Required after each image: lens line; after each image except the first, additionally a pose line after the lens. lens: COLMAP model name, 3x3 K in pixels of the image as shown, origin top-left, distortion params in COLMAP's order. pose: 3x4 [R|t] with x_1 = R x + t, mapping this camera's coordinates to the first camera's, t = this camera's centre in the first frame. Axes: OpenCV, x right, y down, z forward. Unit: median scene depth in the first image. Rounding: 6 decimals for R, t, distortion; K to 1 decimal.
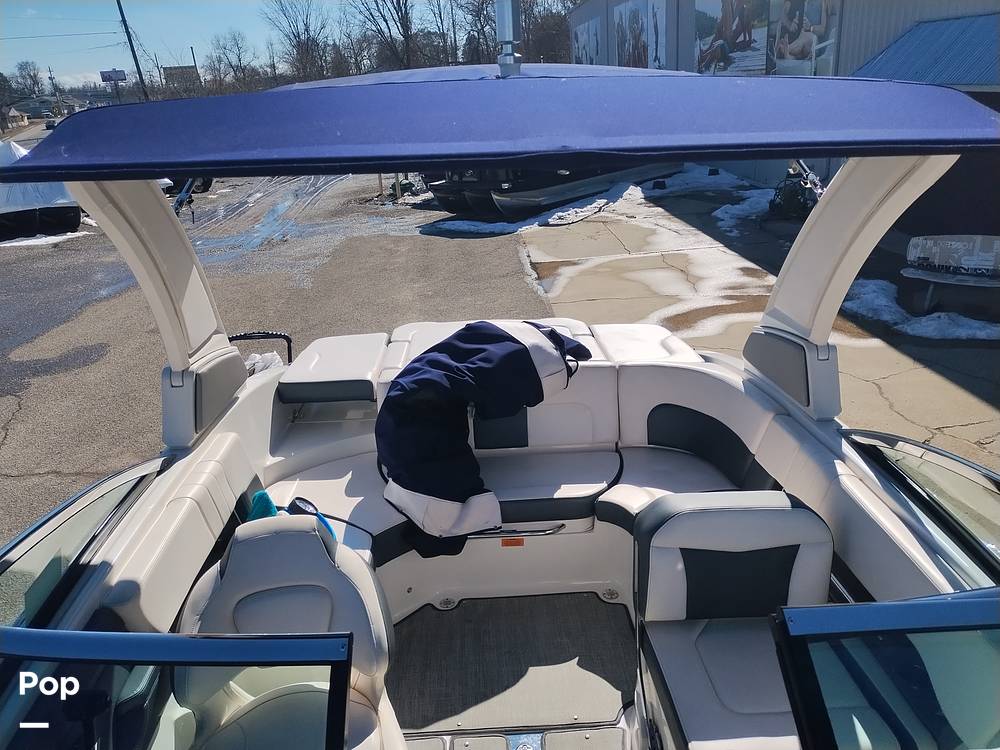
lens RADIAL K [[742.7, 0, 500.0], [0, 742.7, 375.0], [0, 0, 1]] dist [0.079611, -0.106503]
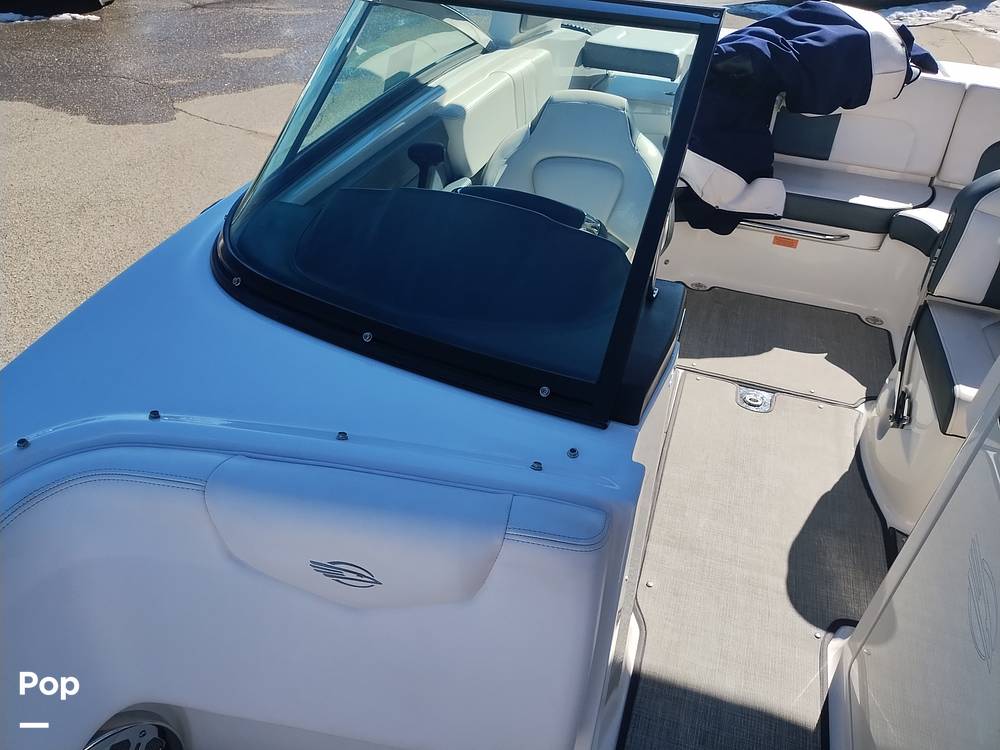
lens RADIAL K [[748.5, 0, 500.0], [0, 748.5, 375.0], [0, 0, 1]] dist [0.035881, -0.039913]
pose [[0.924303, 0.283710, -0.255288, -0.027695], [-0.211877, 0.937788, 0.275067, 0.205908], [0.317445, -0.200156, 0.926912, -0.047397]]
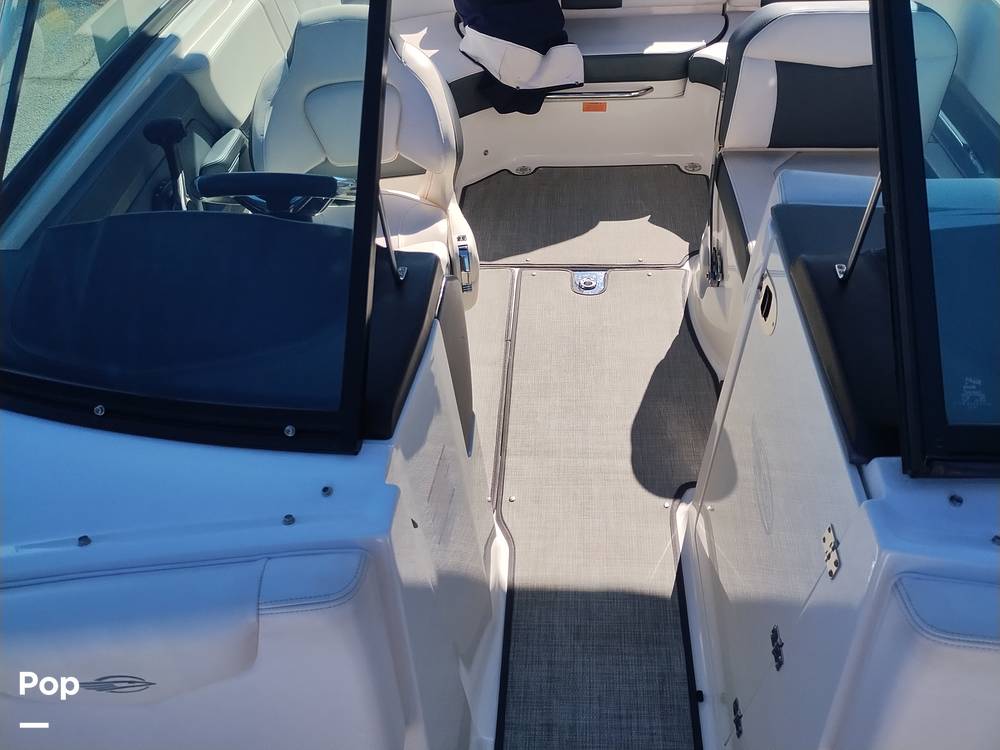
lens RADIAL K [[742.7, 0, 500.0], [0, 742.7, 375.0], [0, 0, 1]] dist [0.079611, -0.106503]
pose [[0.991799, 0.072473, -0.105273, 0.023843], [-0.022368, 0.909398, 0.415324, 0.148617], [0.125835, -0.409563, 0.903562, -0.012677]]
